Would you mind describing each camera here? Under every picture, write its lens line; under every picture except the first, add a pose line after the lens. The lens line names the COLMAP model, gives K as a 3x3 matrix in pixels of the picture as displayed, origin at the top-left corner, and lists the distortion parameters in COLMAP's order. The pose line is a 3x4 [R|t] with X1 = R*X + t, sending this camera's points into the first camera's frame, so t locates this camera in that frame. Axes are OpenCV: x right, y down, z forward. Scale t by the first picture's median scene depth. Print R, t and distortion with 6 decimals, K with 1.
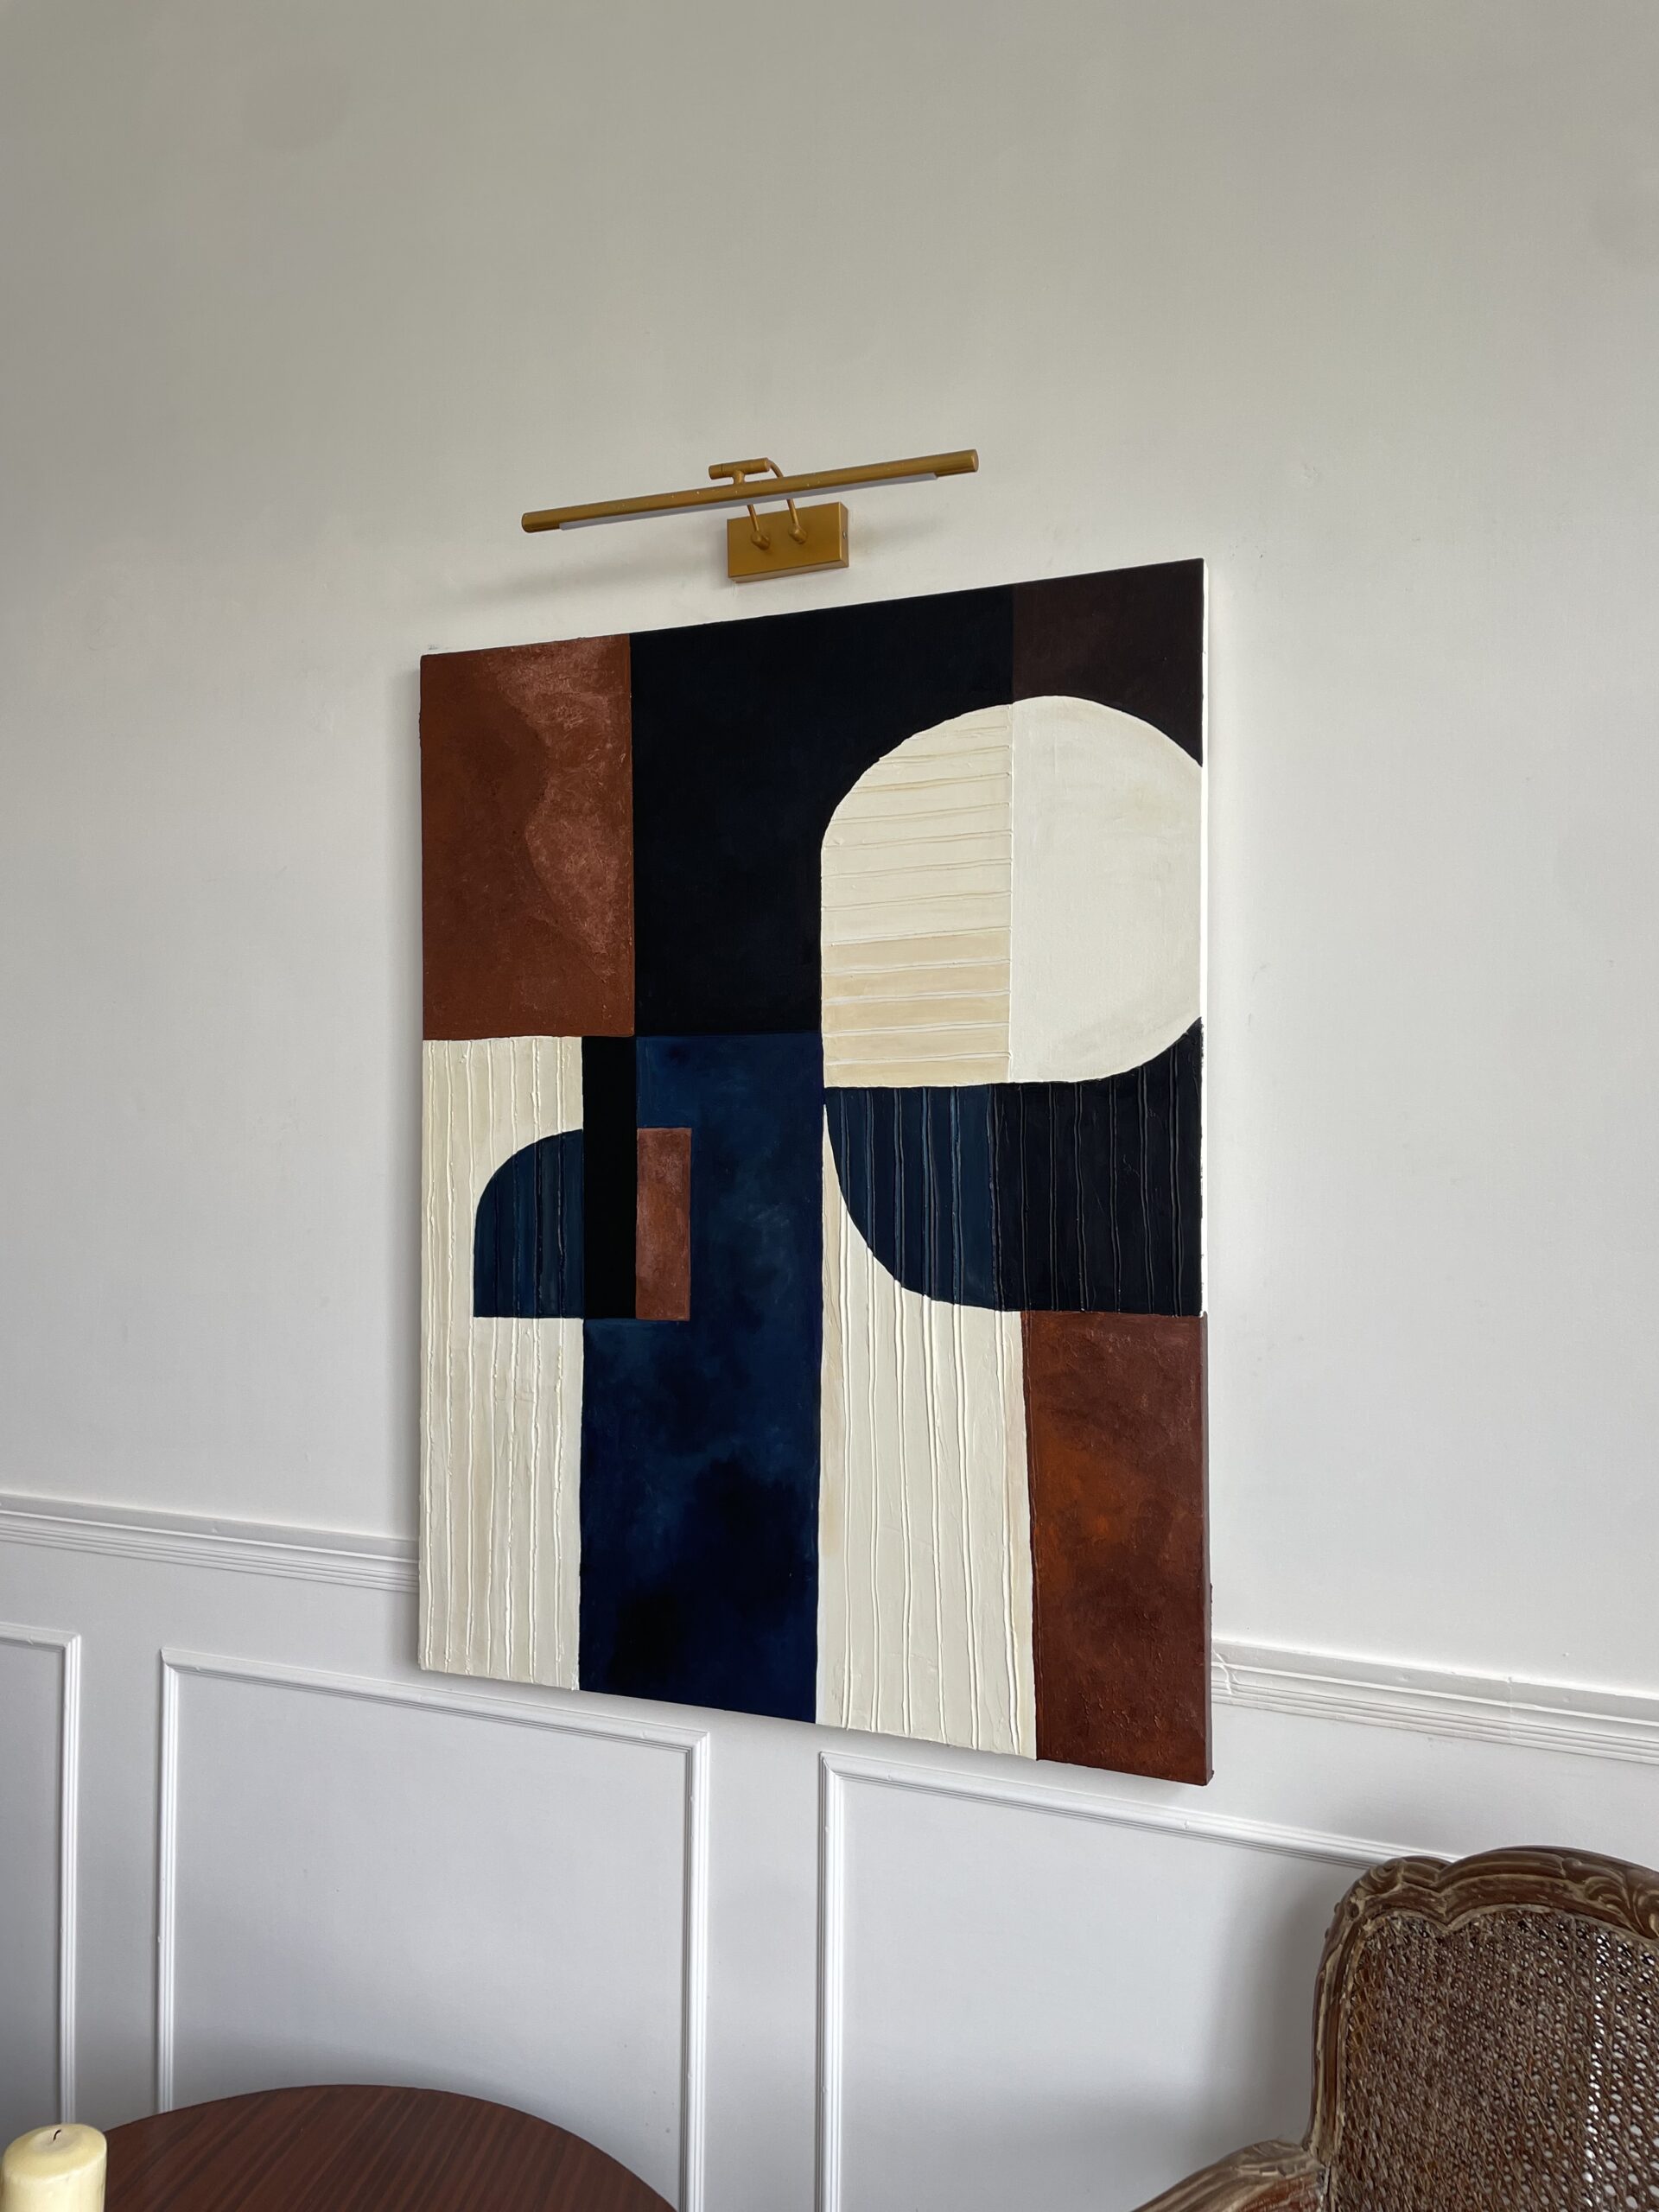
lens RADIAL K [[1701.2, 0, 817.3], [0, 1701.2, 1100.6], [0, 0, 1]] dist [0.055769, -0.081823]
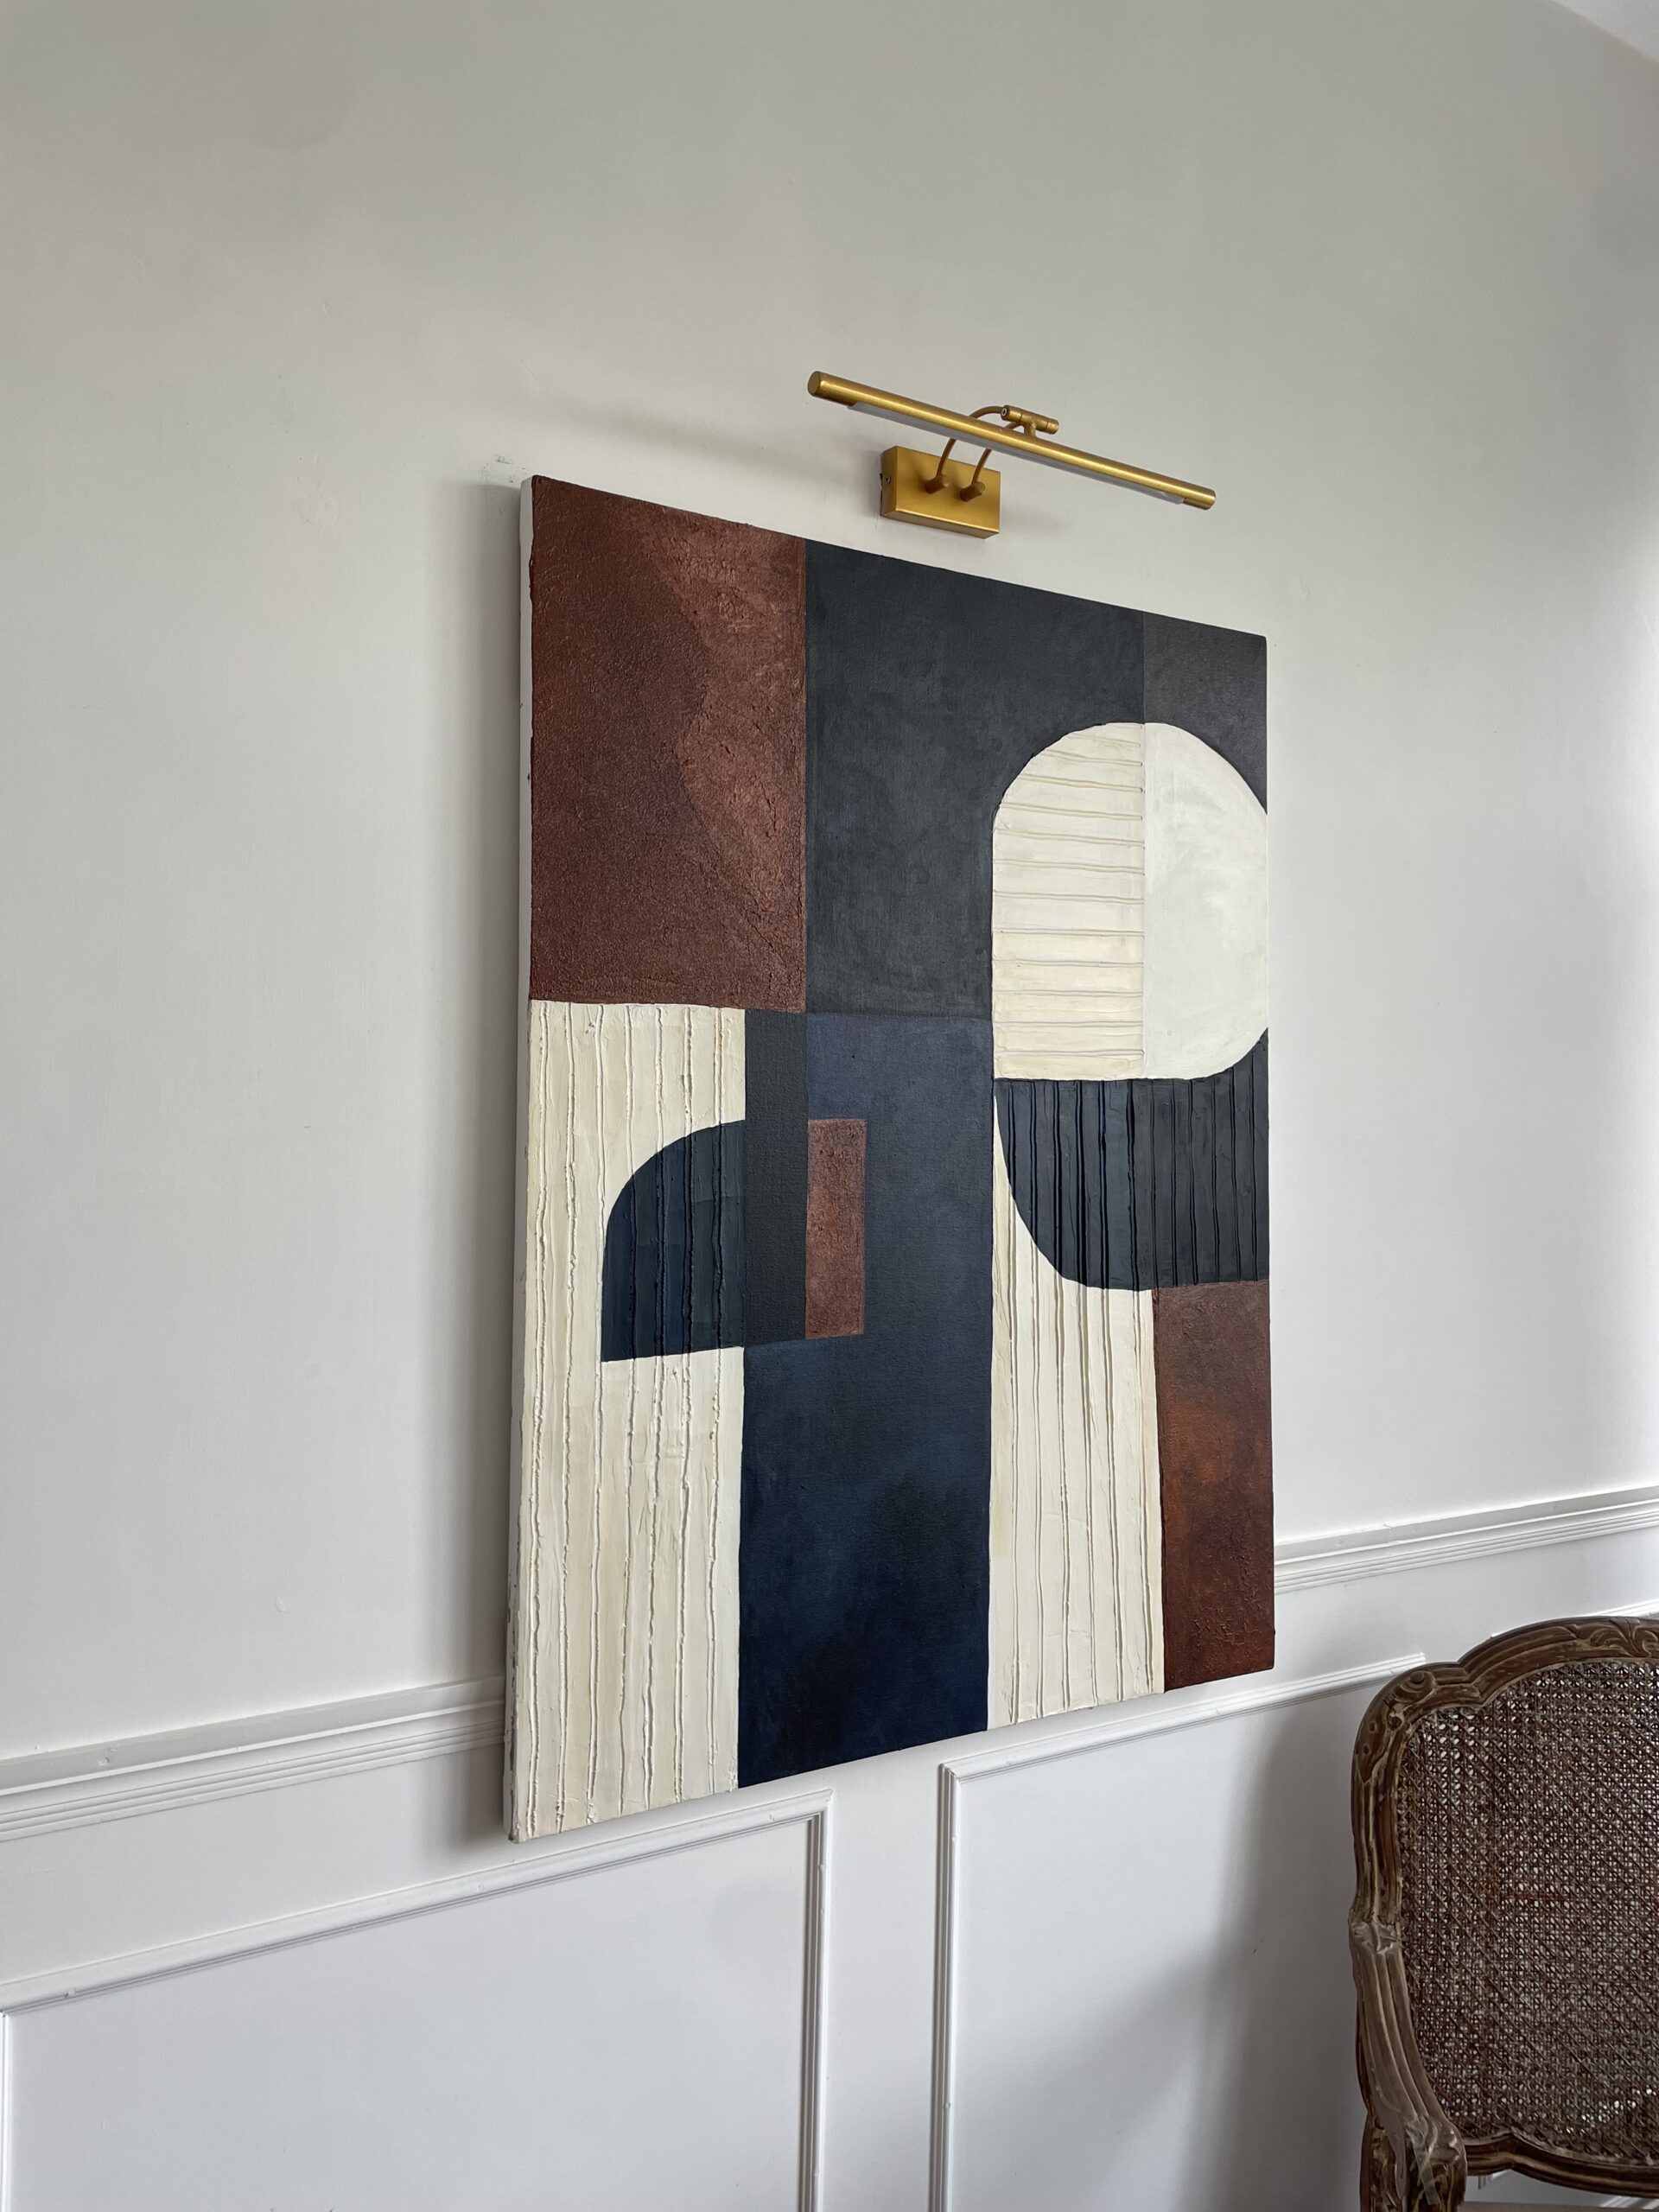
lens RADIAL K [[1701.2, 0, 838.0], [0, 1701.2, 1102.7], [0, 0, 1]] dist [0.055769, -0.081823]
pose [[0.577689, 0.002041, 0.816254, -0.831474], [-0.027790, 0.999466, 0.017169, -0.007802], [-0.815784, -0.032602, 0.577437, 0.506539]]
